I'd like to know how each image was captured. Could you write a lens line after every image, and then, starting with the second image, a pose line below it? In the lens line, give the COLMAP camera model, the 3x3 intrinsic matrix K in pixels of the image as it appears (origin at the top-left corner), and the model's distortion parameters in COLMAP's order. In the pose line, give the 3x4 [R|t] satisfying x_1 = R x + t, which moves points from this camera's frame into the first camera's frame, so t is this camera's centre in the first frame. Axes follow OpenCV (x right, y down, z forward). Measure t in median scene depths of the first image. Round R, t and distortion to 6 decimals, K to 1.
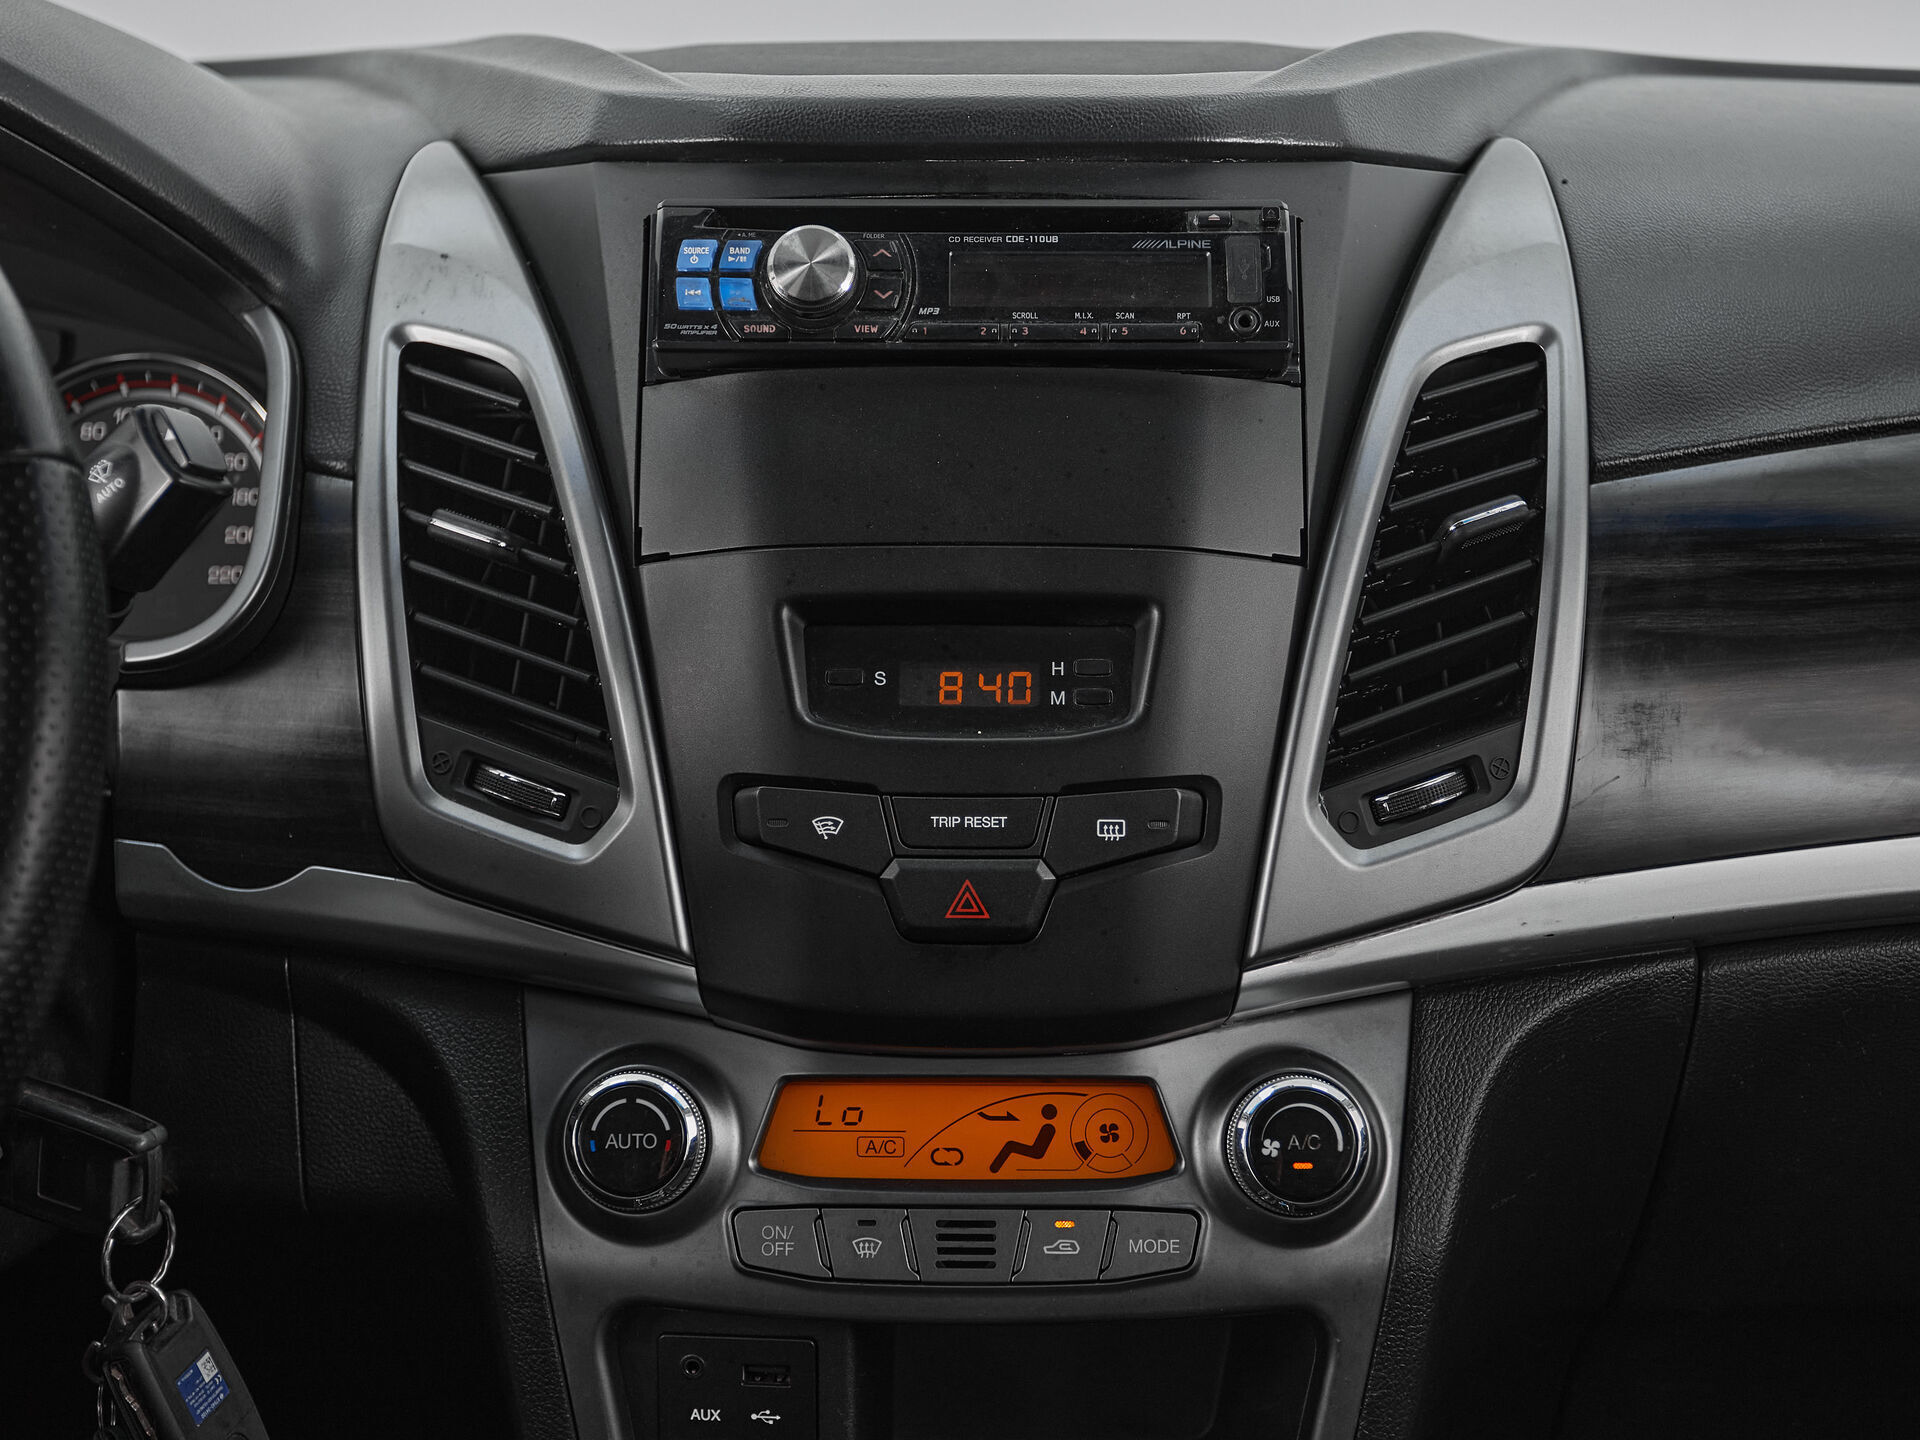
lens RADIAL K [[2575.8, 0, 948.2], [0, 2575.8, 732.9], [0, 0, 1]] dist [0.015302, 0.000000]
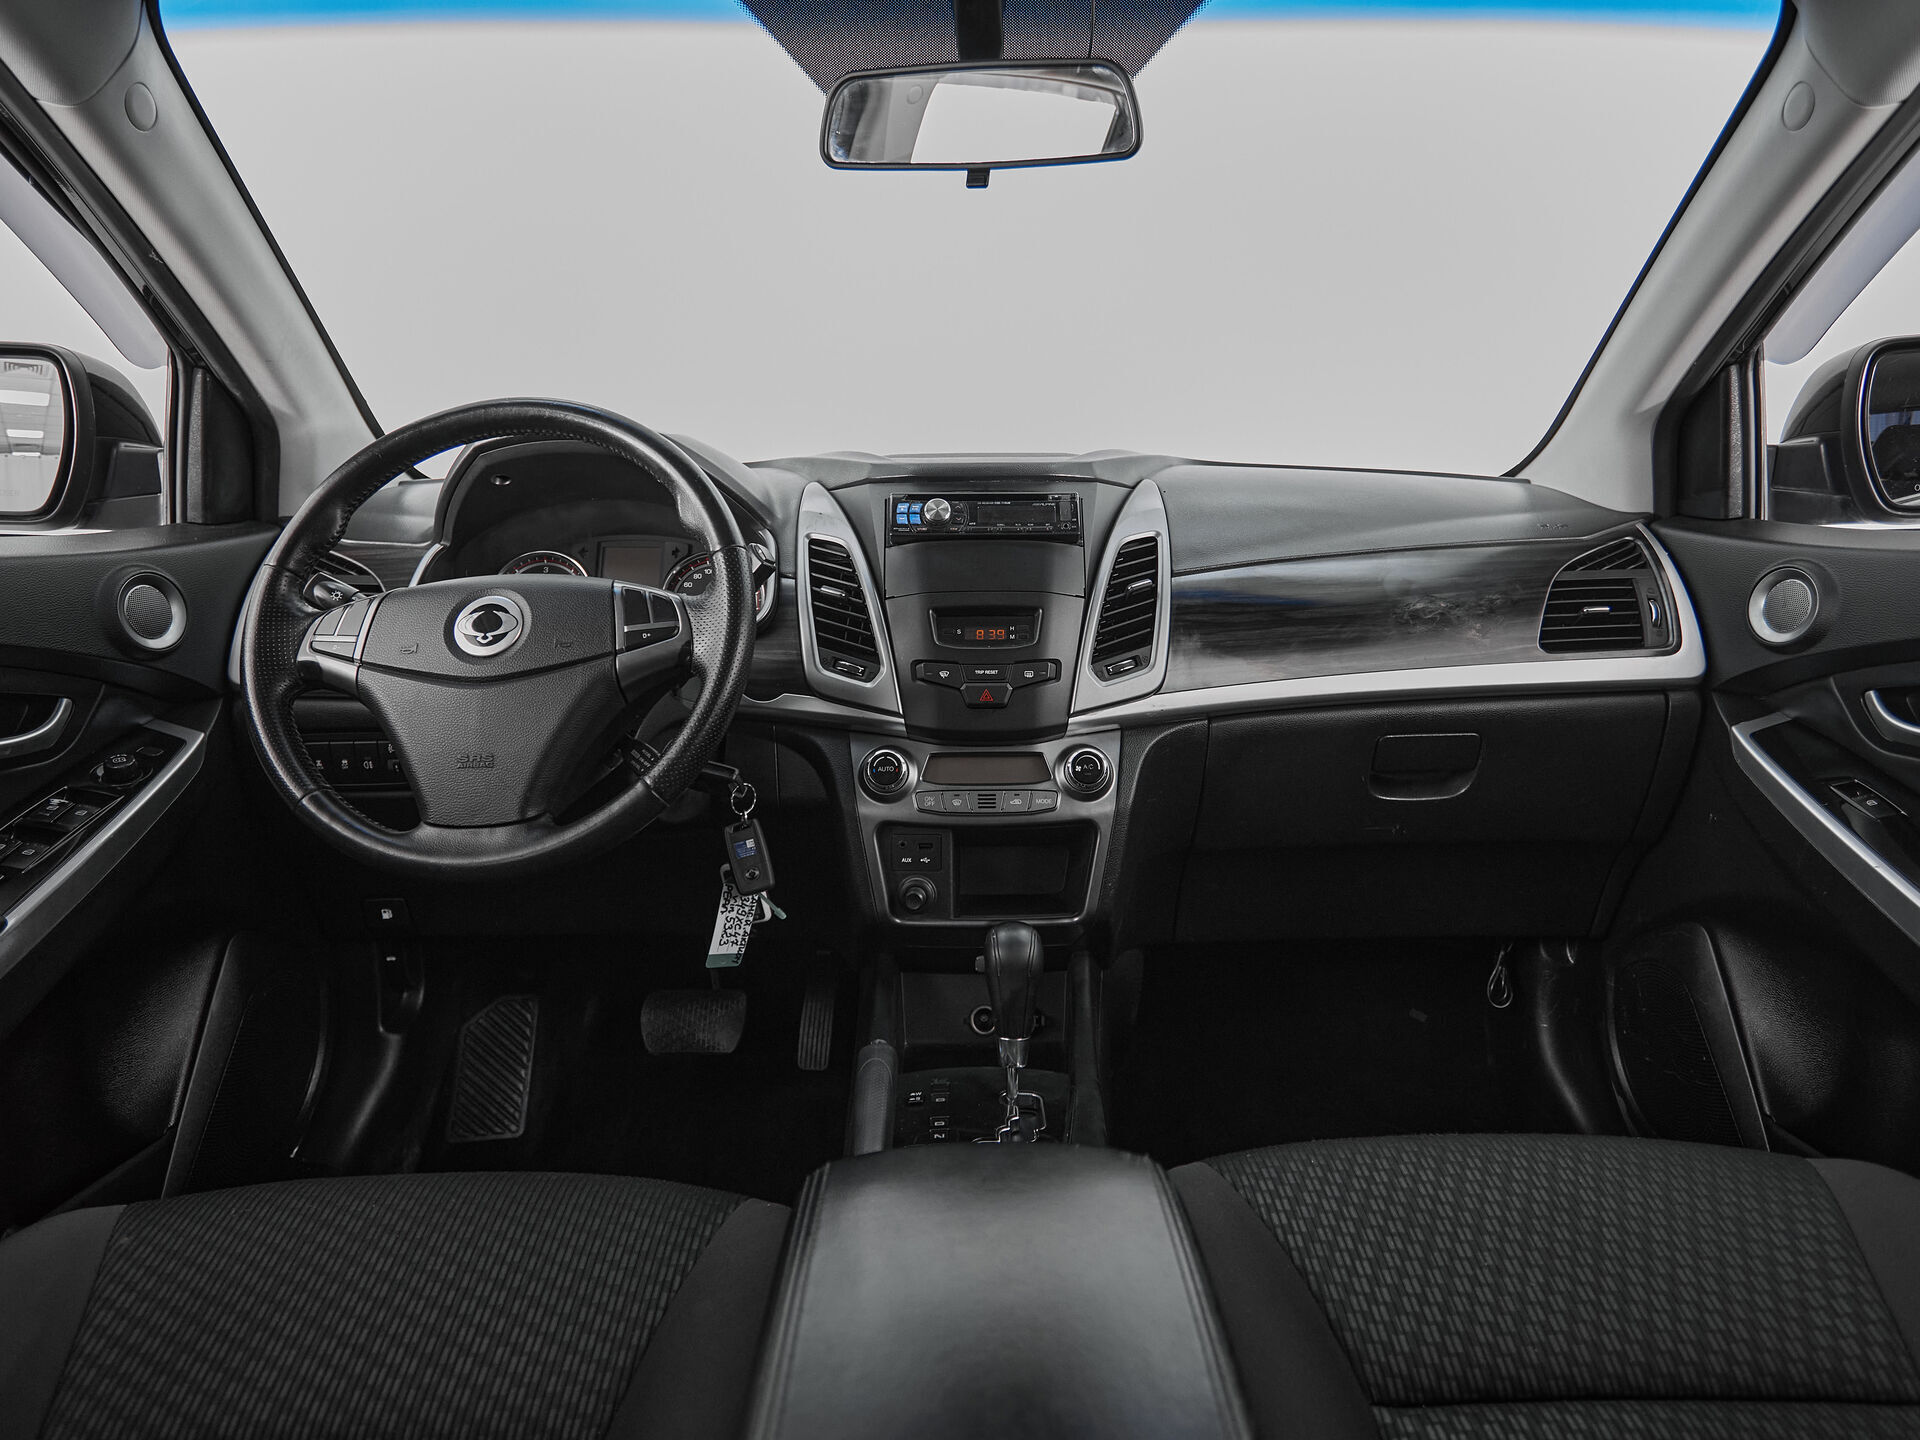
lens RADIAL K [[1180.5, 0, 976.4], [0, 1180.5, 694.7], [0, 0, 1]] dist [-0.000487, -0.000572]
pose [[0.999567, -0.008967, 0.028010, -0.046577], [0.011518, 0.995666, -0.092283, 0.198141], [-0.027061, 0.092566, 0.995339, -0.506278]]
